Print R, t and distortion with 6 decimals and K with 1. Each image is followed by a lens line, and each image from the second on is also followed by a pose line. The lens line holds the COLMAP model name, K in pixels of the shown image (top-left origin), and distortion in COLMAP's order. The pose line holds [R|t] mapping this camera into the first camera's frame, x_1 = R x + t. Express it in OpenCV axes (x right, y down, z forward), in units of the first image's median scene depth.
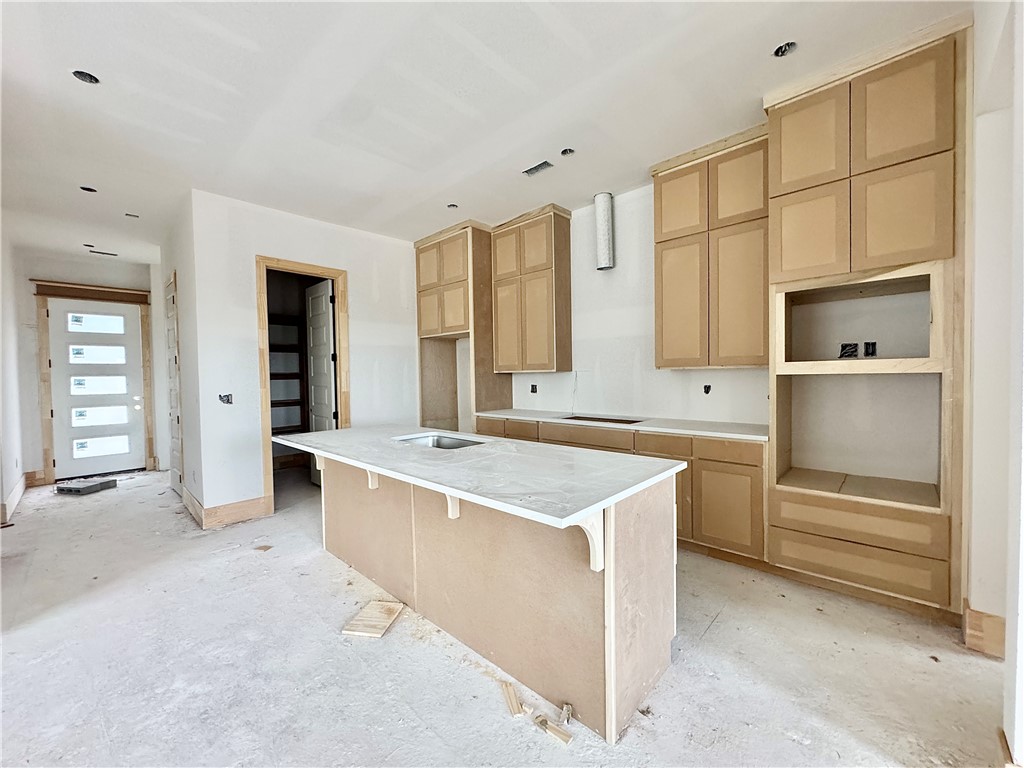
lens RADIAL K [[407.0, 0, 513.3], [0, 407.0, 385.1], [0, 0, 1]] dist [-0.004354, -0.000015]
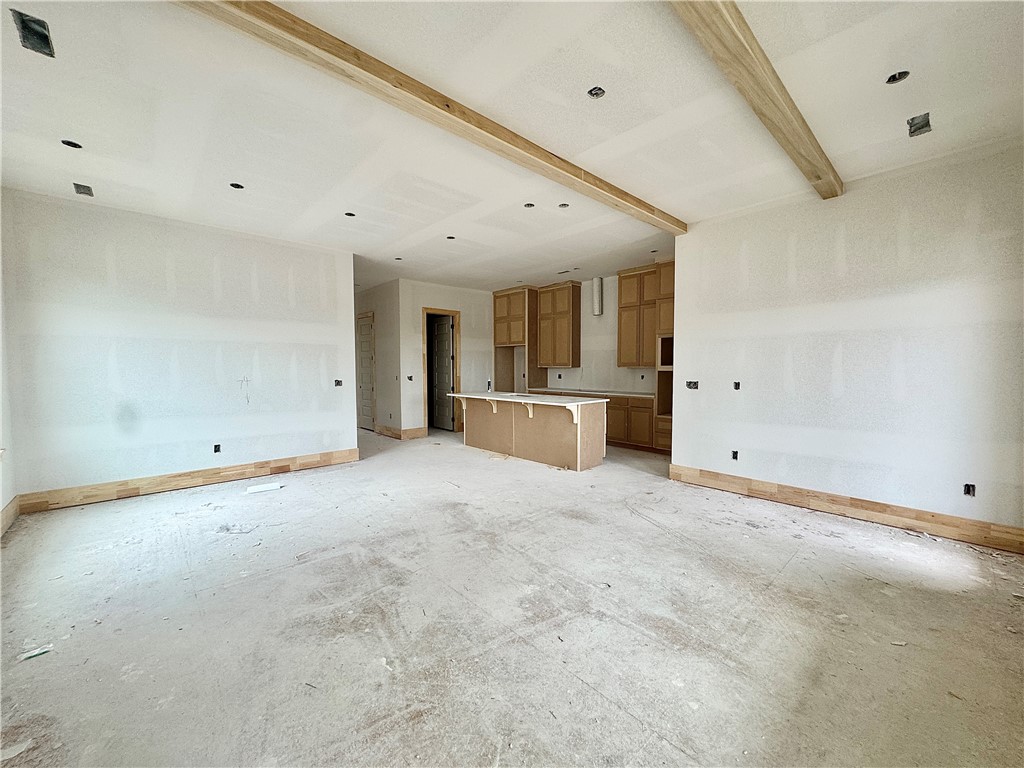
lens RADIAL K [[407.0, 0, 514.1], [0, 407.0, 384.7], [0, 0, 1]] dist [-0.004354, -0.000015]
pose [[0.997805, 0.017890, -0.063755, -0.042222], [-0.016673, 0.999670, 0.019562, 0.016459], [0.064084, -0.018456, 0.997774, -0.964450]]
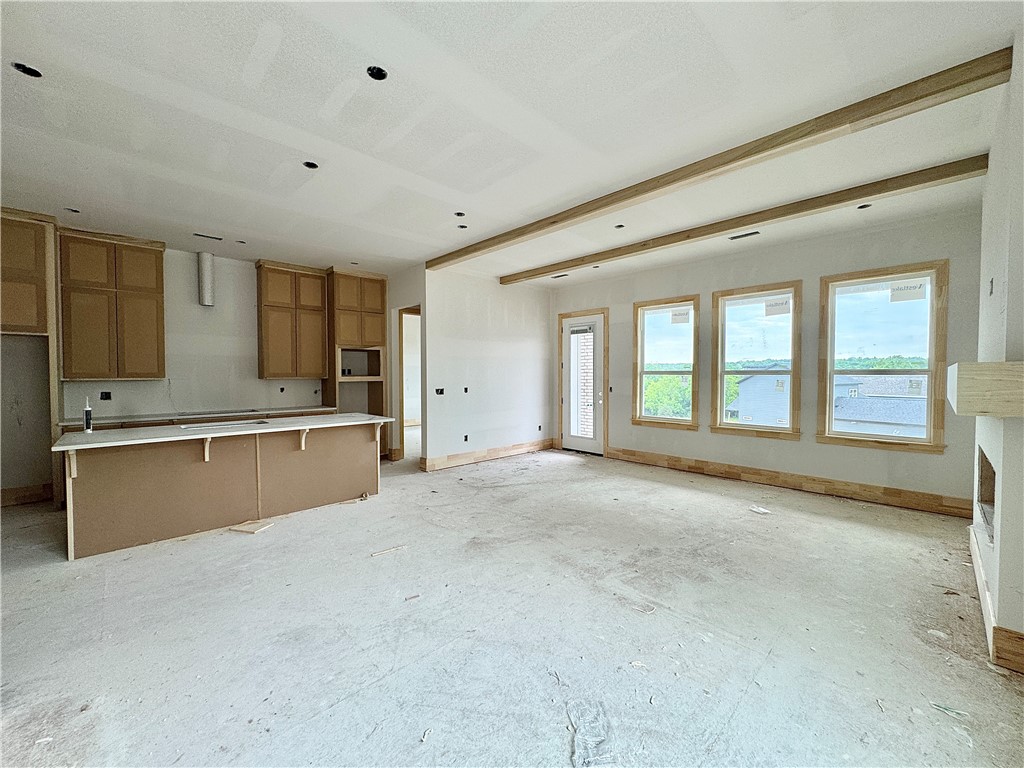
lens RADIAL K [[407.0, 0, 510.6], [0, 407.0, 384.4], [0, 0, 1]] dist [-0.004354, -0.000015]
pose [[0.050602, -0.007577, 0.998690, -1.088023], [0.029152, 0.999556, 0.006106, 0.004078], [-0.998293, 0.028805, 0.050801, -0.092960]]
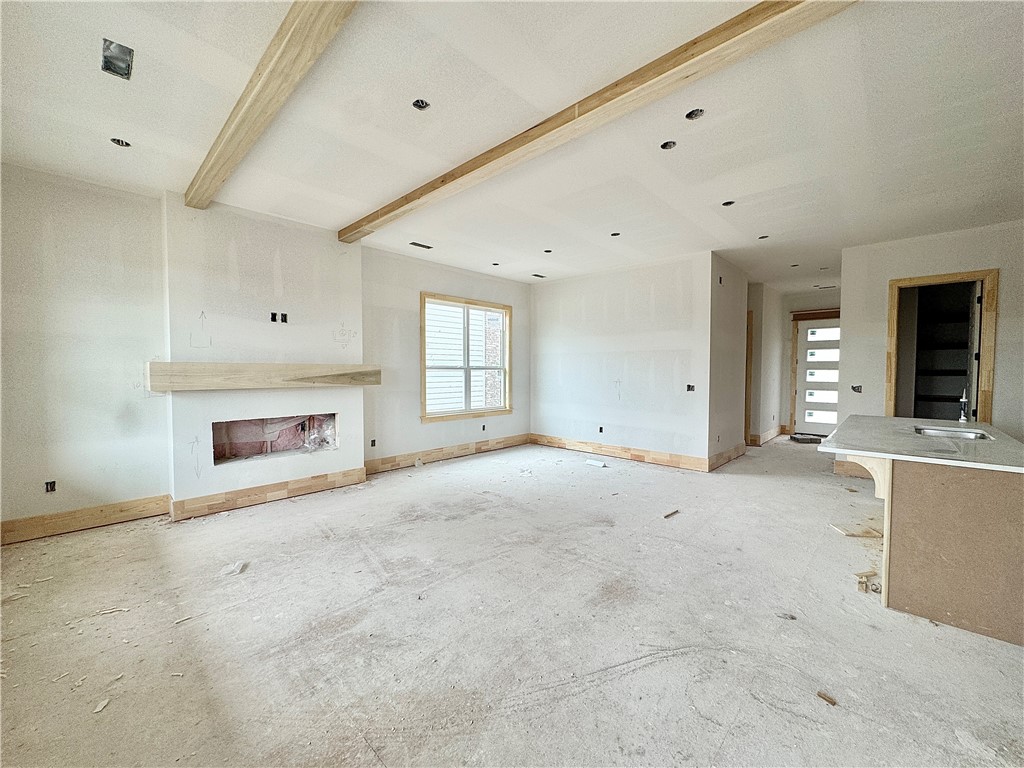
lens RADIAL K [[407.0, 0, 510.6], [0, 407.0, 384.6], [0, 0, 1]] dist [-0.004354, -0.000015]
pose [[-0.007804, 0.054274, -0.998496, 0.673581], [-0.028905, 0.998097, 0.054478, -0.021477], [0.999552, 0.029287, -0.006221, -0.191082]]
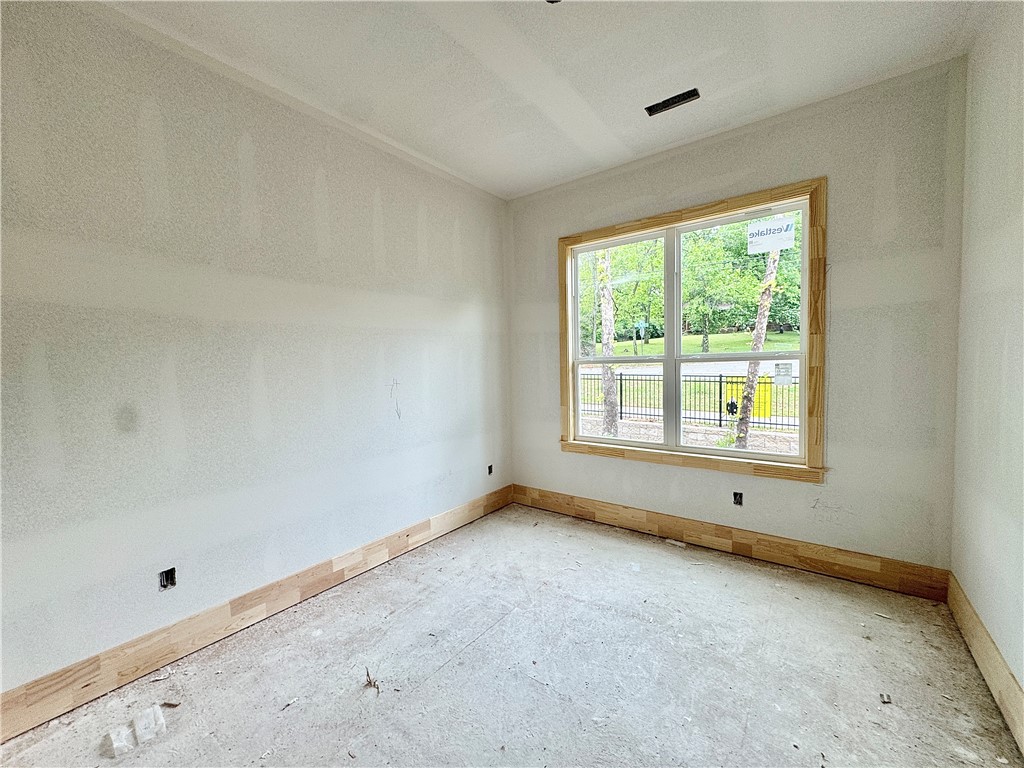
lens RADIAL K [[407.0, 0, 518.8], [0, 407.0, 387.5], [0, 0, 1]] dist [-0.004354, -0.000015]
pose [[-0.990198, 0.047385, -0.131389, -0.602247], [0.036412, 0.995741, 0.084697, -0.017275], [0.134843, 0.079083, -0.987706, 0.377978]]
